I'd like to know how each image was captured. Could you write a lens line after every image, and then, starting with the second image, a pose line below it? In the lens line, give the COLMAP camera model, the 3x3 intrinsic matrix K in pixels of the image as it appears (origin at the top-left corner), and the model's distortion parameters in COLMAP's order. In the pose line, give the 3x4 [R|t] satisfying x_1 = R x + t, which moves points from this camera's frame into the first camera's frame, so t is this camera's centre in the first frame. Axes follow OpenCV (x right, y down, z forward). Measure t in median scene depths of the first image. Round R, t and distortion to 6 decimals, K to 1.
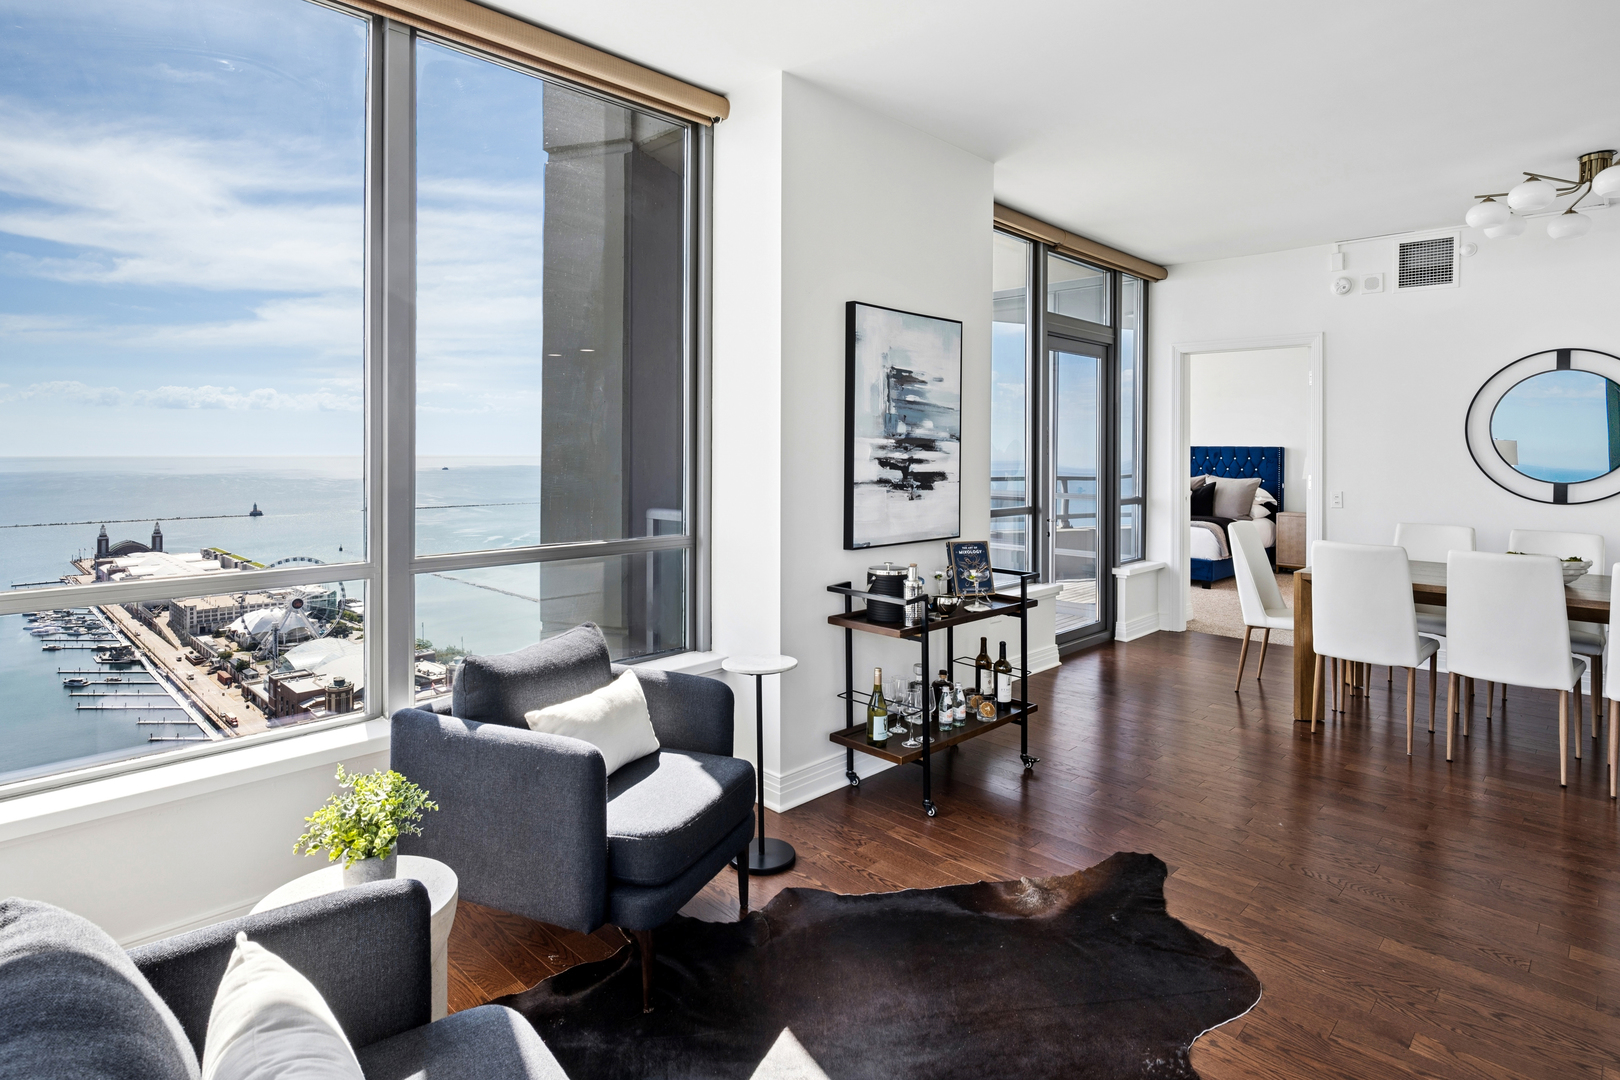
lens RADIAL K [[851.1, 0, 807.6], [0, 851.1, 448.0], [0, 0, 1]] dist [-0.003941, -0.000863]
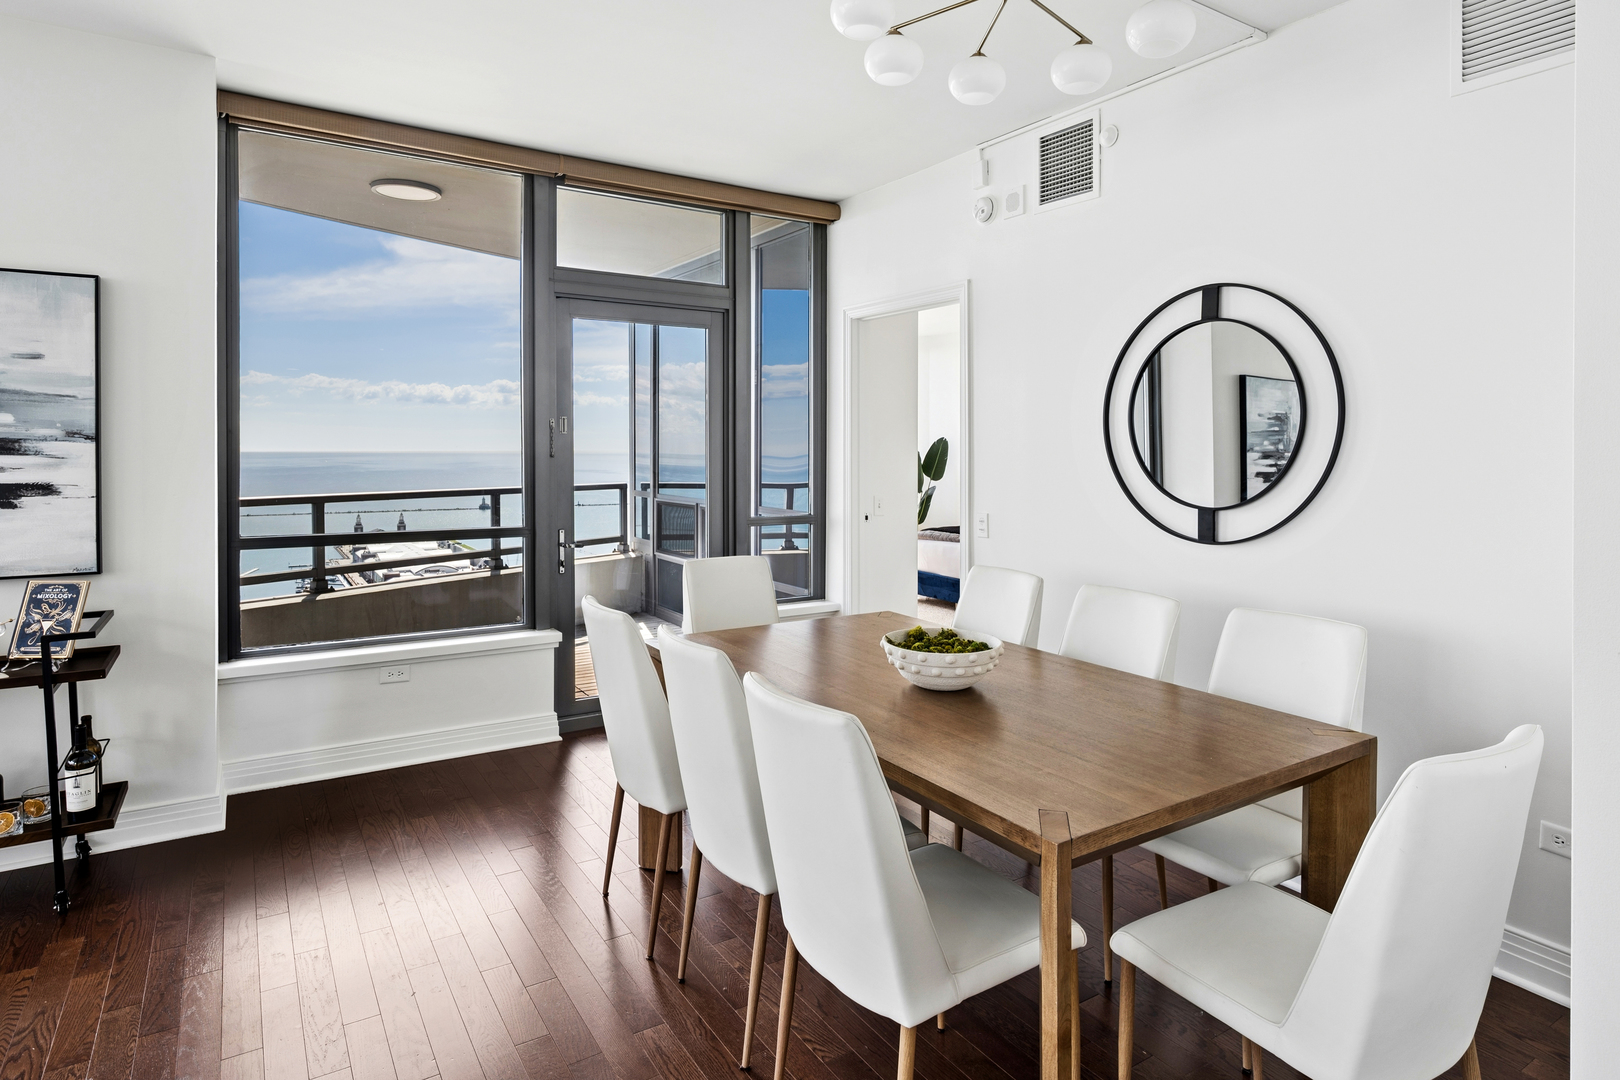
lens RADIAL K [[891.7, 0, 809.7], [0, 891.7, 454.9], [0, 0, 1]] dist [-0.002955, -0.001337]
pose [[0.975029, 0.002715, -0.222061, 1.097498], [-0.000218, 0.999937, 0.011266, -0.005830], [0.222077, -0.010937, 0.974968, 0.463343]]
